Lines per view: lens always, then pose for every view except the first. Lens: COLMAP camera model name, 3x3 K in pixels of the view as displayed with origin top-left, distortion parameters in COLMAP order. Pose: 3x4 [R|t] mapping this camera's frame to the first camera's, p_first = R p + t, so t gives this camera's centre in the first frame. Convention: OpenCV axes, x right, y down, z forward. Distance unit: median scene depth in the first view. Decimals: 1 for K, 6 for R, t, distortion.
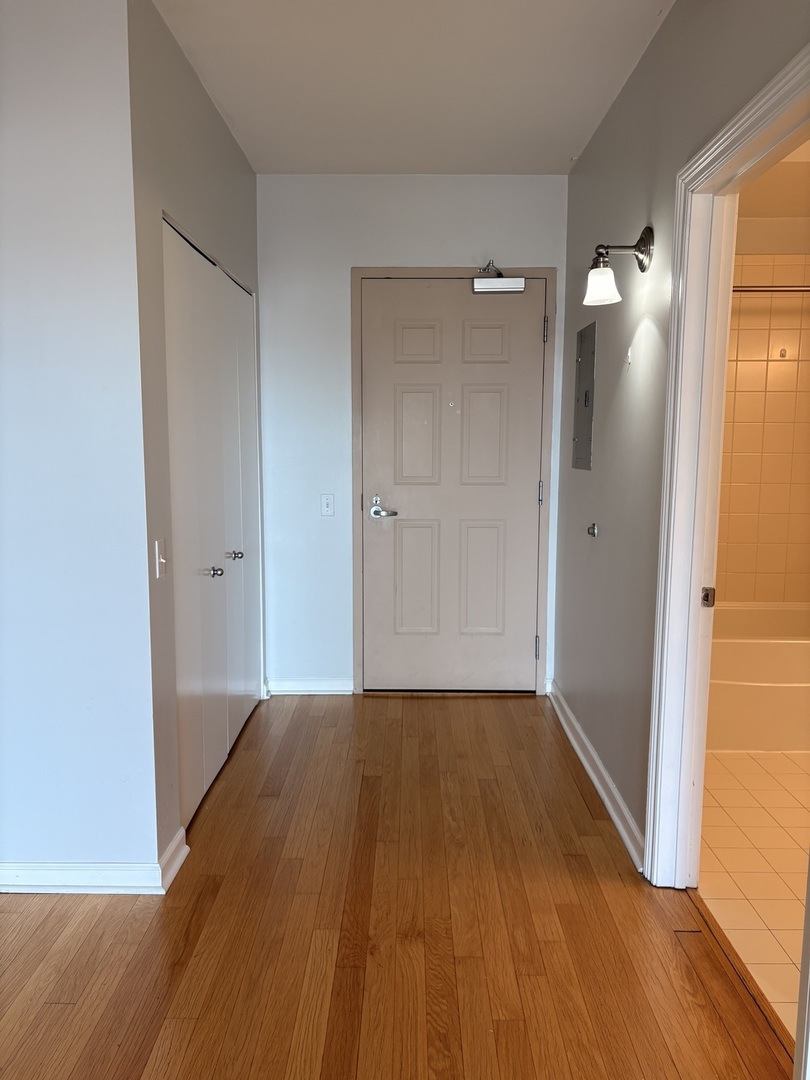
lens RADIAL K [[815.8, 0, 403.5], [0, 815.8, 541.4], [0, 0, 1]] dist [-0.002376, -0.003587]
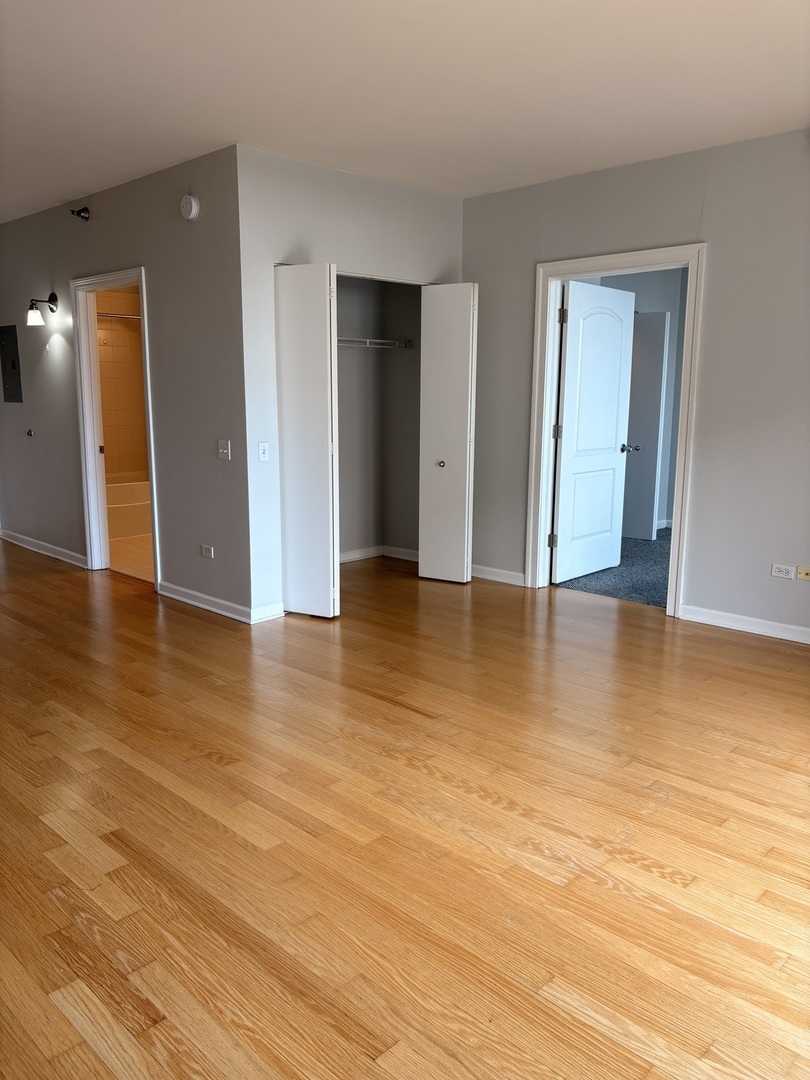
lens RADIAL K [[819.5, 0, 408.3], [0, 819.5, 546.9], [0, 0, 1]] dist [0.039515, -0.050173]
pose [[0.687448, -0.136971, 0.713200, -0.762535], [0.089419, 0.990545, 0.104045, 0.167892], [-0.720708, -0.007752, 0.693196, -1.328172]]
